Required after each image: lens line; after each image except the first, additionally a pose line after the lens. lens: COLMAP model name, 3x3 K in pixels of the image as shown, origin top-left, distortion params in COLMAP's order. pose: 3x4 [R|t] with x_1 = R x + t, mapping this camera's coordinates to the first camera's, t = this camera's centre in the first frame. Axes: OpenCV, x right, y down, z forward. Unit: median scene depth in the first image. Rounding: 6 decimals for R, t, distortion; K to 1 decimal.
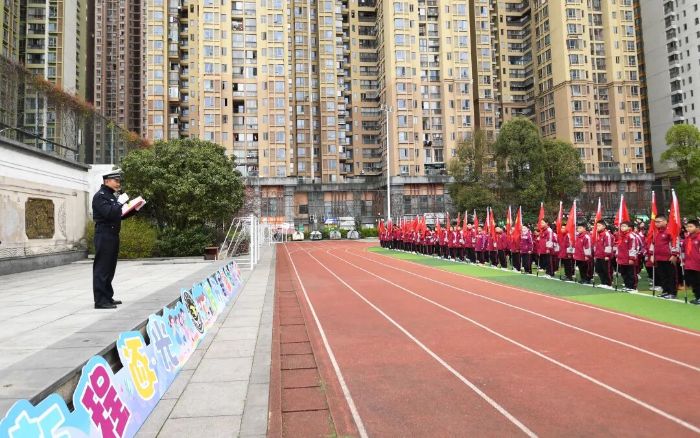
lens RADIAL K [[490.5, 0, 323.5], [0, 490.5, 188.4], [0, 0, 1]] dist [0.043824, -0.041508]
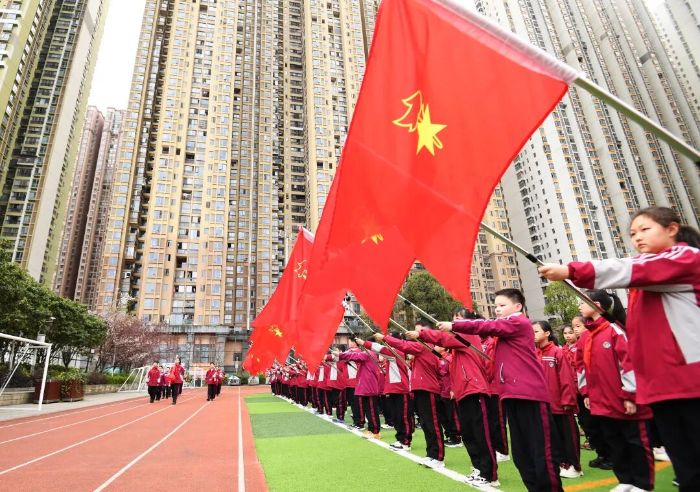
lens RADIAL K [[365.2, 0, 302.5], [0, 365.2, 262.1], [0, 0, 1]] dist [-0.000873, -0.031818]
pose [[0.997952, 0.025079, 0.058847, 0.052427], [-0.011216, 0.974293, -0.225004, 0.018159], [-0.062977, 0.223883, 0.972579, 0.146521]]
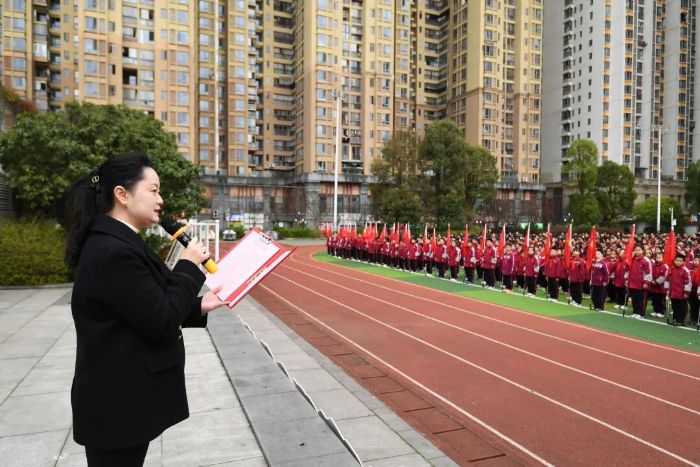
lens RADIAL K [[497.5, 0, 344.5], [0, 497.5, 233.5], [0, 0, 1]] dist [0.037862, -0.028819]
pose [[0.964100, 0.026878, 0.264177, -0.036576], [-0.053193, 0.994247, 0.092969, -0.001034], [-0.260158, -0.103684, 0.959983, 0.058736]]
